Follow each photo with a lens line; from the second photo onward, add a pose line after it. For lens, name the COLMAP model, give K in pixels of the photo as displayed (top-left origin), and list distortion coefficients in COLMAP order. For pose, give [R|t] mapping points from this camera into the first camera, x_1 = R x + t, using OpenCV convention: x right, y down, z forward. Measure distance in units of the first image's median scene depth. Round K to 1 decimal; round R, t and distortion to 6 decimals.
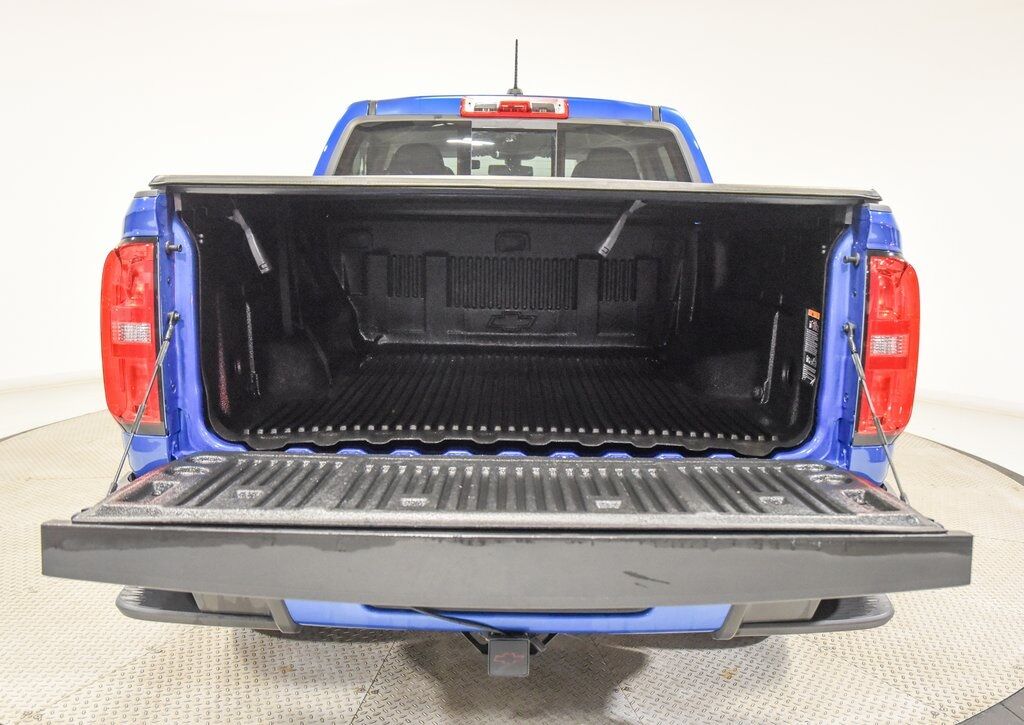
lens RADIAL K [[884.1, 0, 519.5], [0, 884.1, 392.2], [0, 0, 1]] dist [-0.040983, -0.003165]
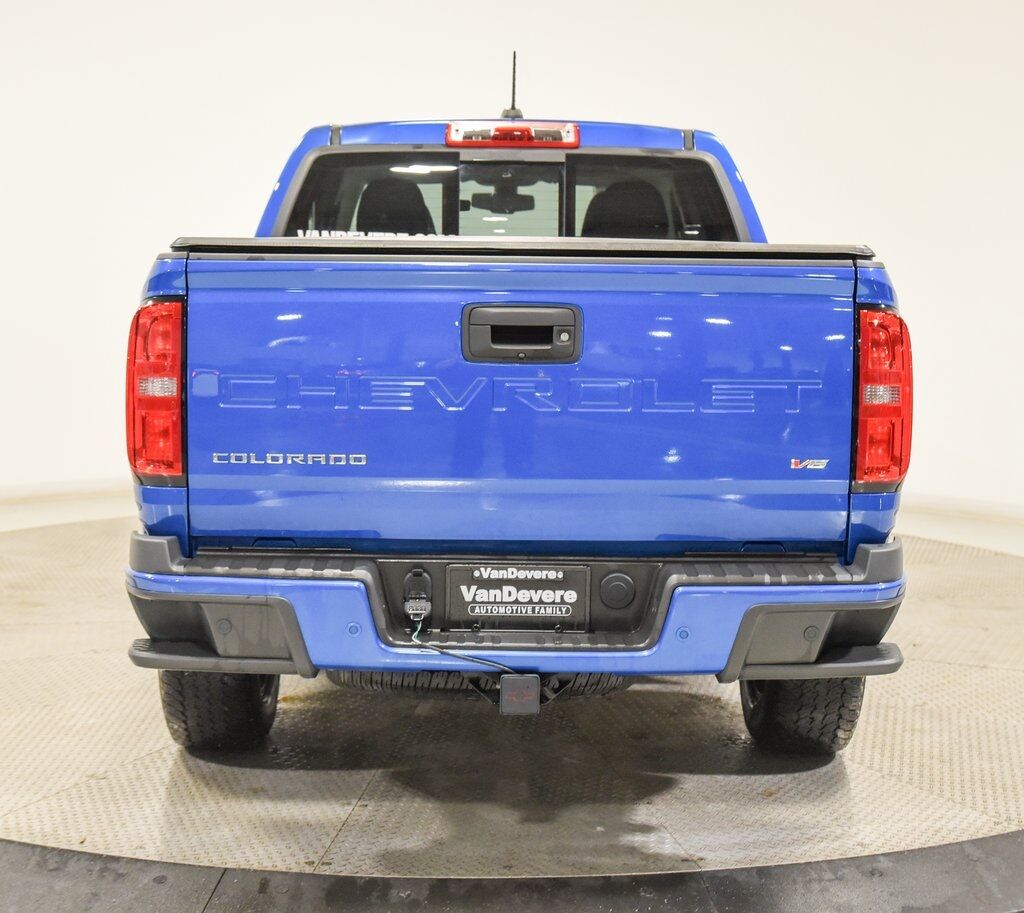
lens RADIAL K [[1662.9, 0, 509.8], [0, 1662.9, 454.6], [0, 0, 1]] dist [-0.010450, 0.000000]
pose [[0.999971, -0.007079, 0.002715, -0.014371], [0.007265, 0.997074, -0.076096, 0.086031], [-0.002169, 0.076114, 0.997097, -0.502495]]
